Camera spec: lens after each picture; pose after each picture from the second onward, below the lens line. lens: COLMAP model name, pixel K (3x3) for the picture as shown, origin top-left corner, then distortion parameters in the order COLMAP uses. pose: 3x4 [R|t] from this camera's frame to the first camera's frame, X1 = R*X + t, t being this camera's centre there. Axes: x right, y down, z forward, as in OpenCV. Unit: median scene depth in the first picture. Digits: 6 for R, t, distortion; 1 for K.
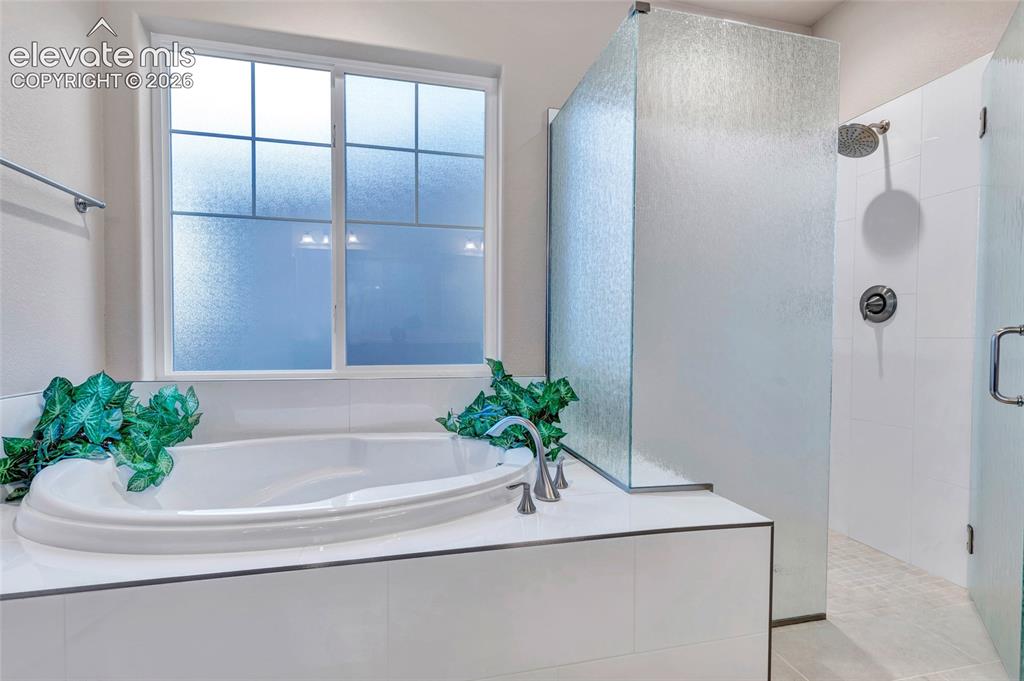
lens RADIAL K [[465.8, 0, 512.5], [0, 465.8, 345.2], [0, 0, 1]] dist [0.009258, -0.002261]
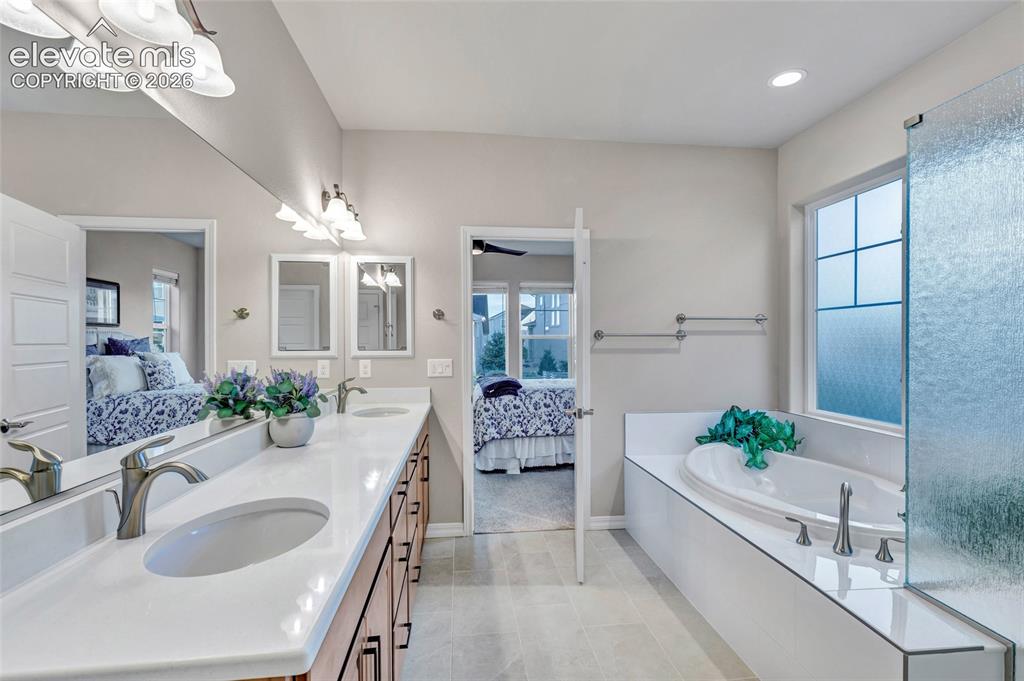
lens RADIAL K [[465.8, 0, 510.5], [0, 465.8, 340.5], [0, 0, 1]] dist [0.009258, -0.002261]
pose [[-0.117660, -0.005996, -0.993036, 1.313573], [-0.021191, 0.999769, -0.003526, -0.204510], [0.992828, 0.020629, -0.117760, 0.214559]]
